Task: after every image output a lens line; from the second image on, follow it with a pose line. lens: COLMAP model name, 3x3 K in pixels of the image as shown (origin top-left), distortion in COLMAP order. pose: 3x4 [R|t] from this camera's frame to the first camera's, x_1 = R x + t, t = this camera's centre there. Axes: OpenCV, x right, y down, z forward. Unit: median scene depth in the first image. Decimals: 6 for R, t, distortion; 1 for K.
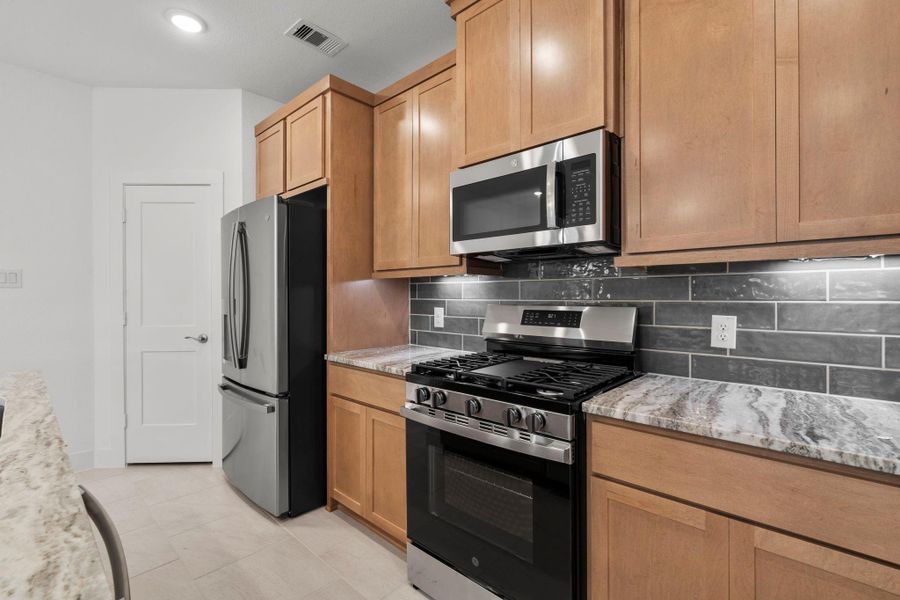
lens RADIAL K [[411.1, 0, 452.8], [0, 411.1, 296.1], [0, 0, 1]] dist [-0.005164, 0.000527]
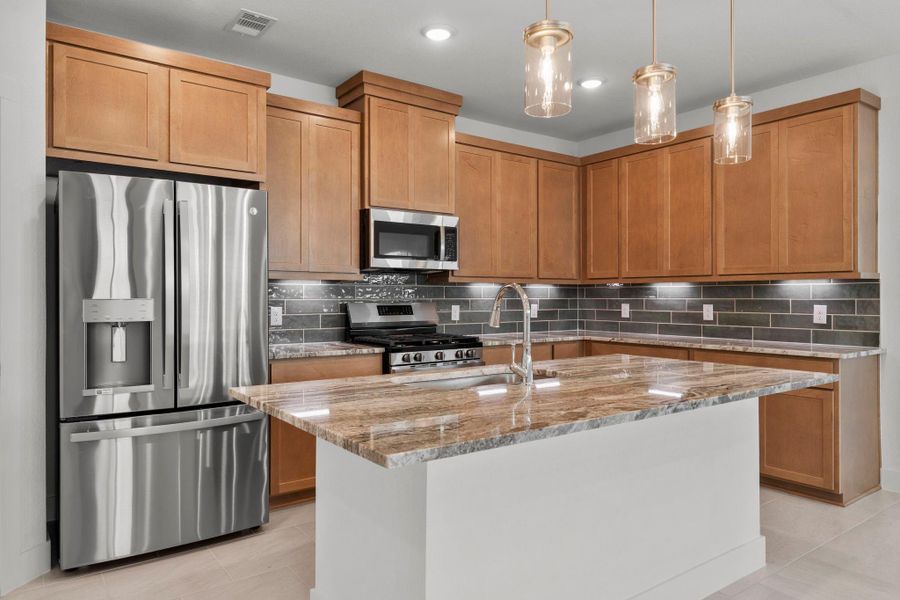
lens RADIAL K [[582.8, 0, 445.8], [0, 582.8, 298.5], [0, 0, 1]] dist [0.007186, -0.004789]
pose [[0.193656, 0.000173, 0.981069, -2.011630], [0.001305, 0.999999, -0.000434, 0.010054], [-0.981069, 0.001364, 0.193656, 0.379505]]
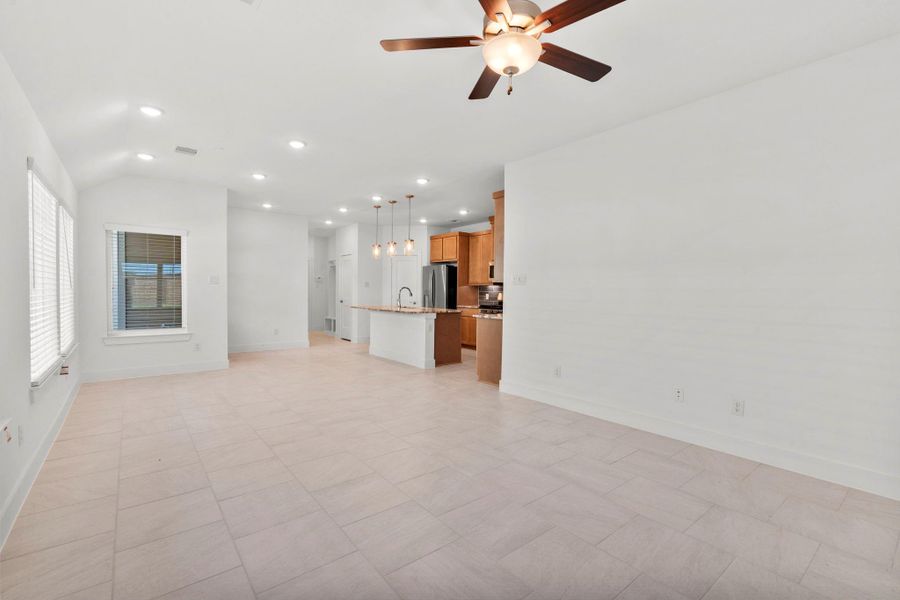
lens RADIAL K [[411.1, 0, 447.7], [0, 411.1, 301.2], [0, 0, 1]] dist [-0.005164, 0.000527]
pose [[0.987677, 0.013320, -0.155940, 0.248614], [-0.009619, 0.999654, 0.024466, 0.012748], [0.156212, -0.022664, 0.987464, -3.464853]]
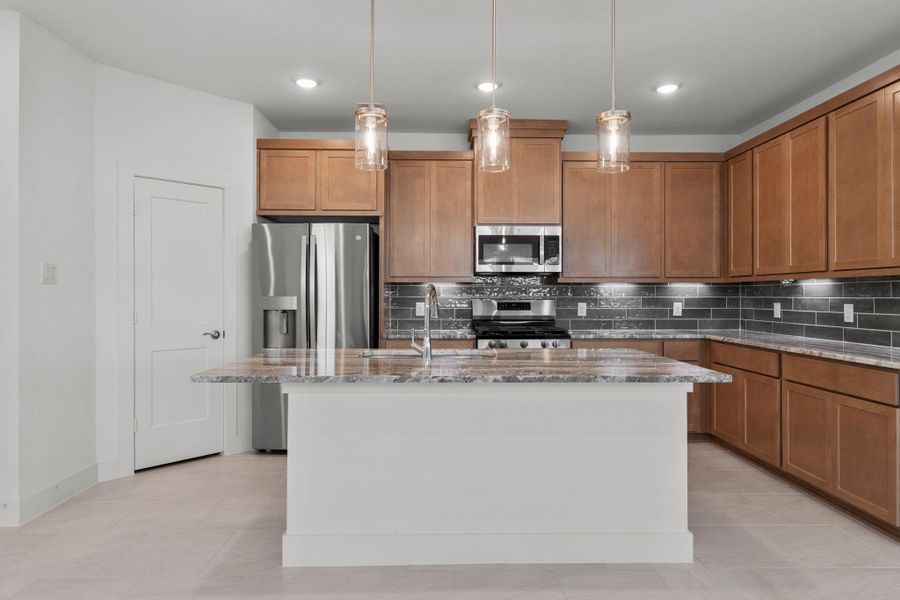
lens RADIAL K [[525.4, 0, 446.3], [0, 525.4, 301.5], [0, 0, 1]] dist [0.004365, -0.000640]
pose [[0.717708, -0.004653, 0.696329, -1.793865], [-0.001334, 0.999967, 0.008056, 0.012521], [-0.696343, -0.006711, 0.717678, -0.592259]]
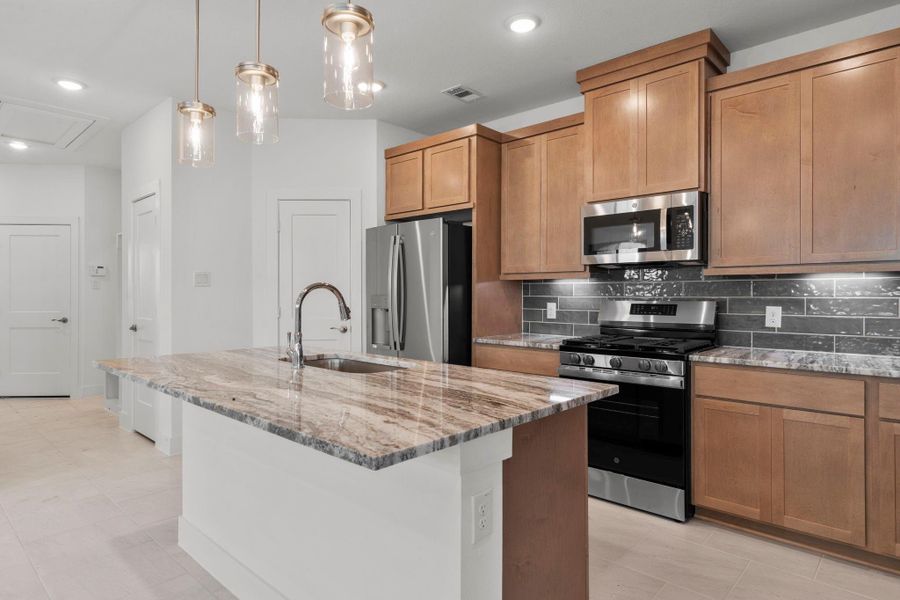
lens RADIAL K [[525.4, 0, 450.8], [0, 525.4, 295.6], [0, 0, 1]] dist [0.004365, -0.000640]
pose [[0.999999, 0.001680, 0.000061, -0.475978], [-0.001681, 0.999995, 0.002598, 0.002512], [-0.000056, -0.002598, 0.999997, -0.840194]]
